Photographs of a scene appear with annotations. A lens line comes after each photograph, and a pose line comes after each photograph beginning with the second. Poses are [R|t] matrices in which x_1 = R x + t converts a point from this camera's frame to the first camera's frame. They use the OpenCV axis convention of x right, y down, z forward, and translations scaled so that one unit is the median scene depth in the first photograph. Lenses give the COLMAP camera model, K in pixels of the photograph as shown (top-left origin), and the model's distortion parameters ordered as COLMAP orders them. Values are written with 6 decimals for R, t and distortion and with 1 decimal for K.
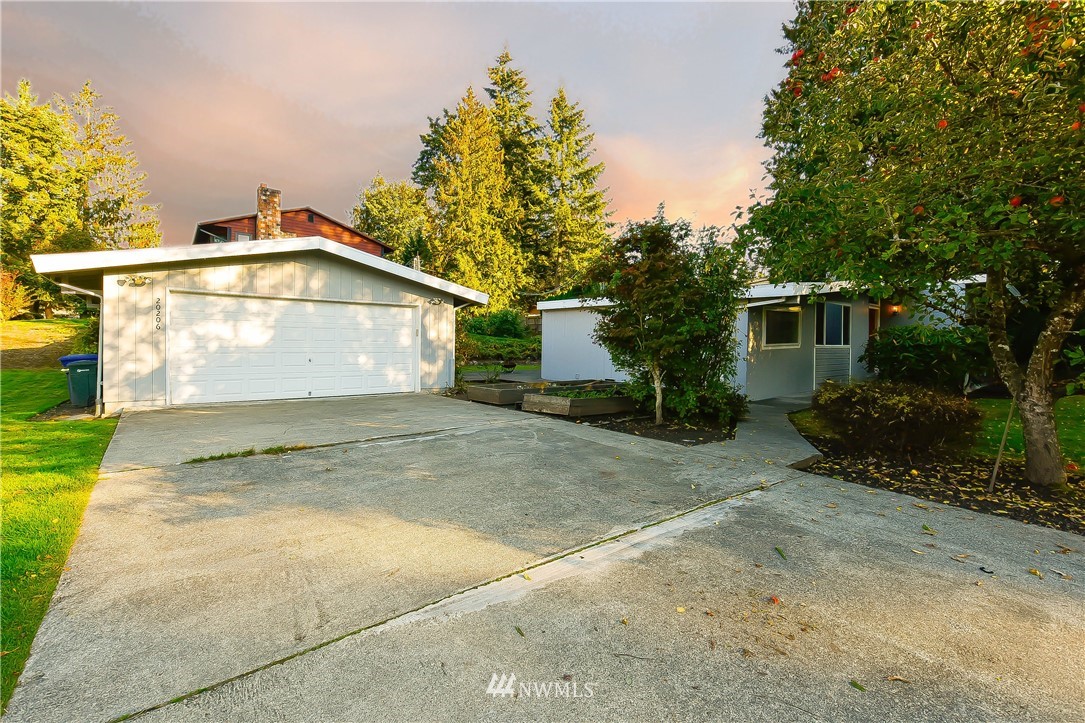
lens RADIAL K [[476.9, 0, 534.6], [0, 476.9, 353.3], [0, 0, 1]] dist [-0.029496, 0.007518]
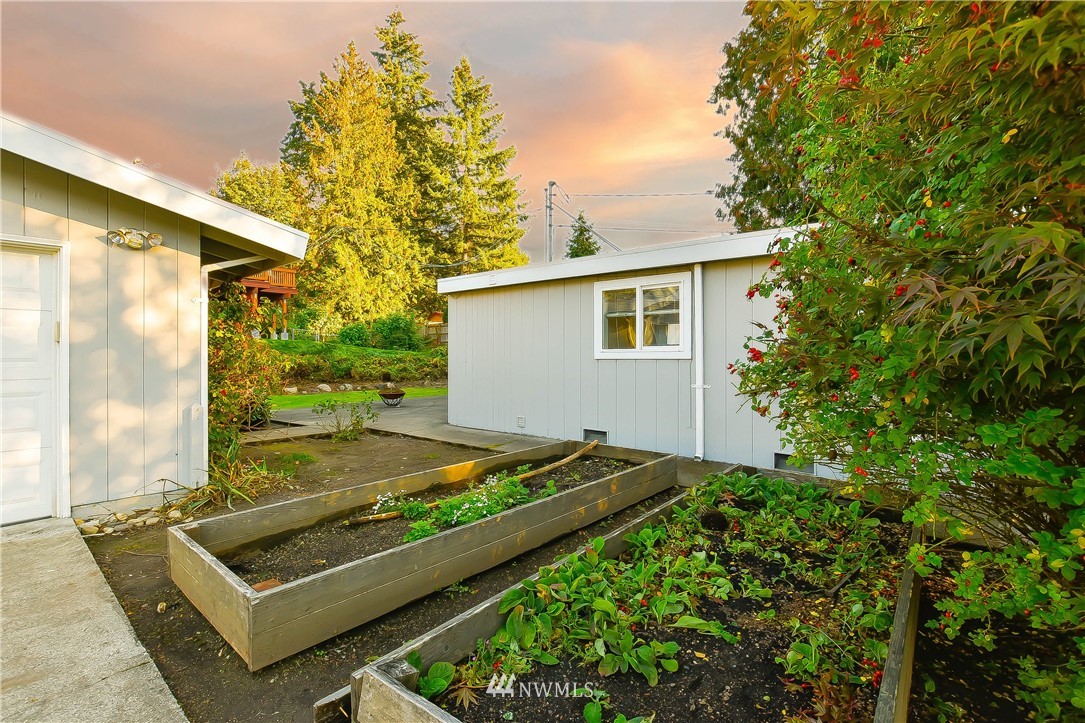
lens RADIAL K [[476.9, 0, 535.6], [0, 476.9, 354.1], [0, 0, 1]] dist [-0.029496, 0.007518]
pose [[0.979169, -0.016631, 0.202364, 0.000849], [0.021338, 0.999550, -0.021099, -0.003600], [-0.201922, 0.024978, 0.979083, 0.154224]]
